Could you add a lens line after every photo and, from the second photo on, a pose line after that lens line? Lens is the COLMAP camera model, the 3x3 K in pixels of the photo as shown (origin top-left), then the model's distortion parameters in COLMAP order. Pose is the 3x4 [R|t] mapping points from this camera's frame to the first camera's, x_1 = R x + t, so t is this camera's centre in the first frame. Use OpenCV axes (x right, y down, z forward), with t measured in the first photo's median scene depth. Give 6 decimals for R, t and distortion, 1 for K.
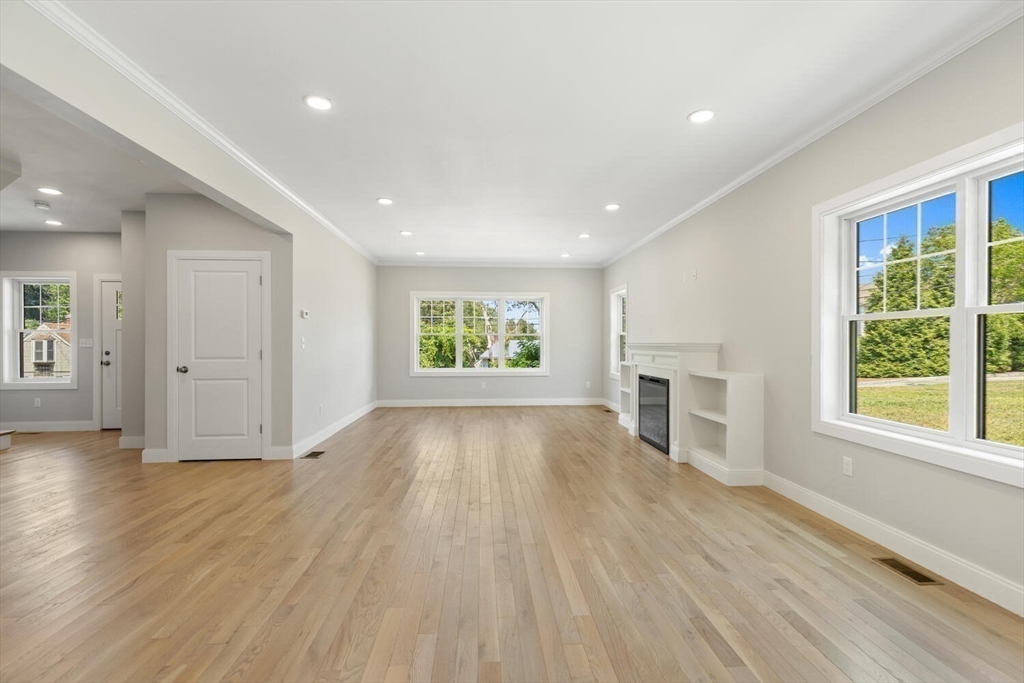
lens RADIAL K [[463.2, 0, 512.0], [0, 463.2, 341.5], [0, 0, 1]] dist [0.000818, 0.000024]
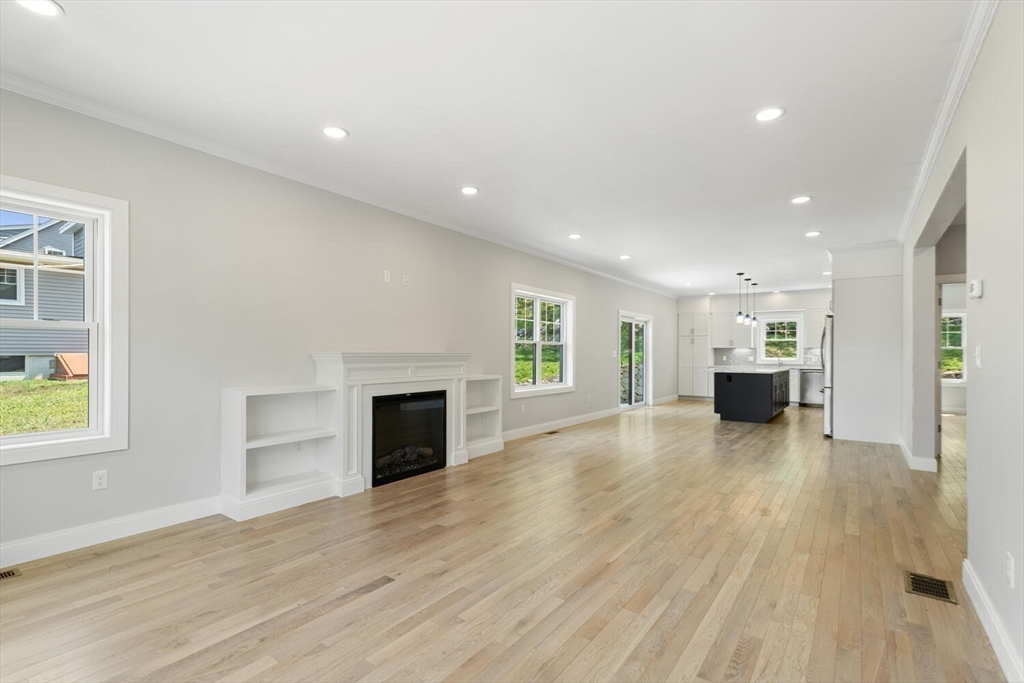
lens RADIAL K [[475.5, 0, 517.1], [0, 475.5, 352.8], [0, 0, 1]] dist [0.000136, -0.000023]
pose [[-0.773033, -0.005100, 0.634345, -0.451206], [-0.007794, 0.999969, -0.001458, 0.004428], [-0.634317, -0.006072, -0.773049, 1.836324]]
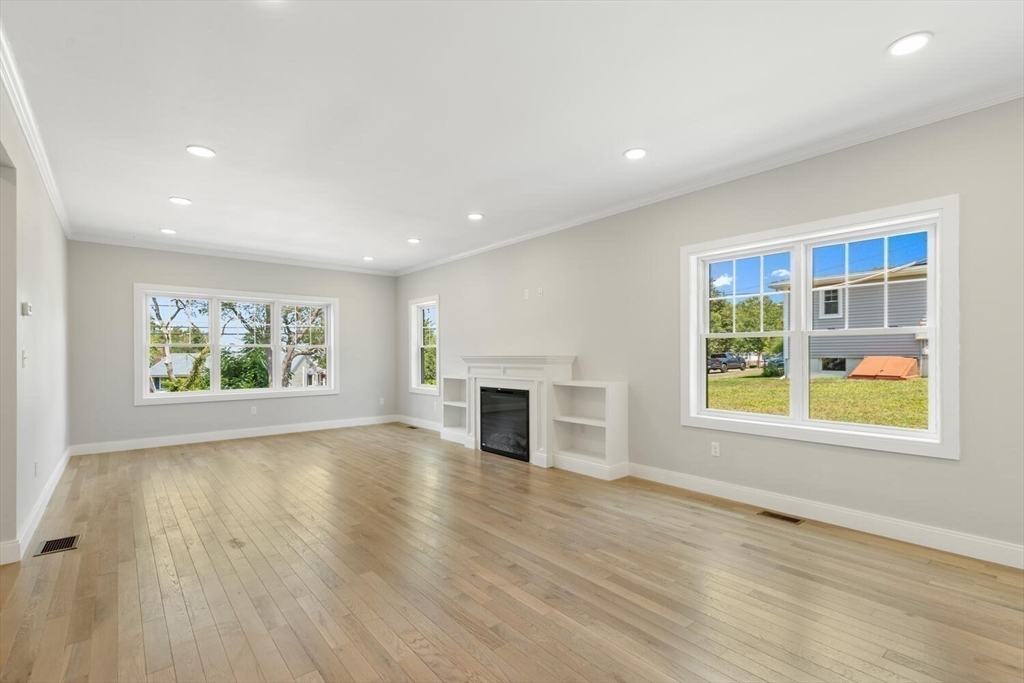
lens RADIAL K [[468.8, 0, 515.9], [0, 468.8, 353.2], [0, 0, 1]] dist [0.004203, 0.000240]
pose [[0.805258, -0.001825, 0.592922, -0.343701], [0.002636, 0.999996, -0.000502, -0.002039], [-0.592919, 0.001967, 0.805260, 0.176412]]
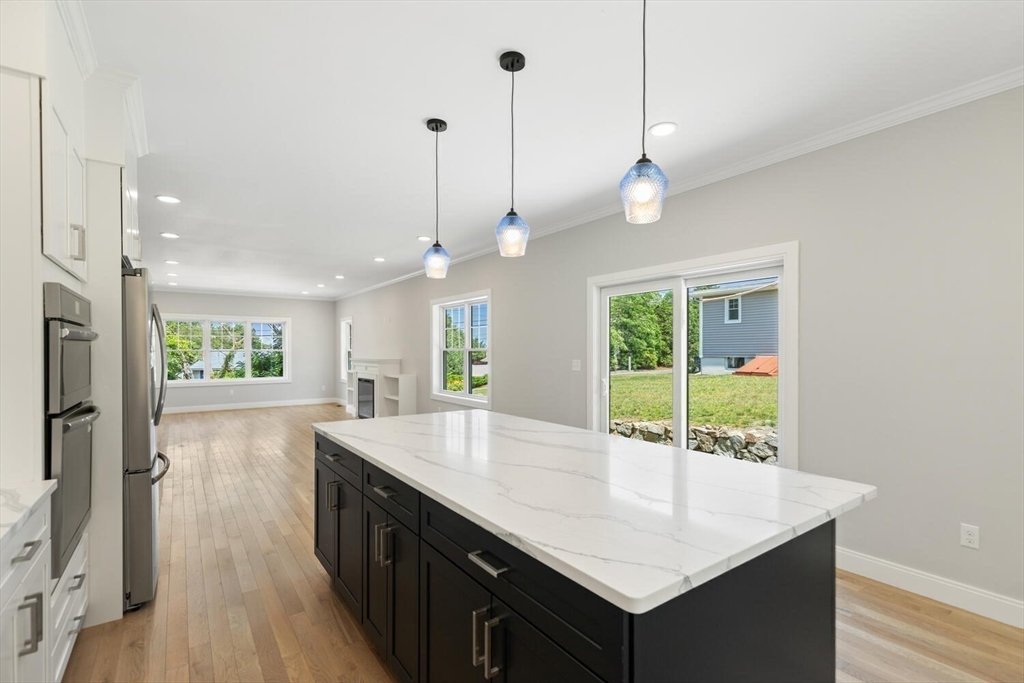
lens RADIAL K [[468.8, 0, 515.9], [0, 468.8, 353.2], [0, 0, 1]] dist [0.004203, 0.000240]
pose [[0.848959, -0.006136, 0.528423, -0.154983], [0.000825, 0.999947, 0.010286, -0.039825], [-0.528457, -0.008296, 0.848919, -0.862164]]
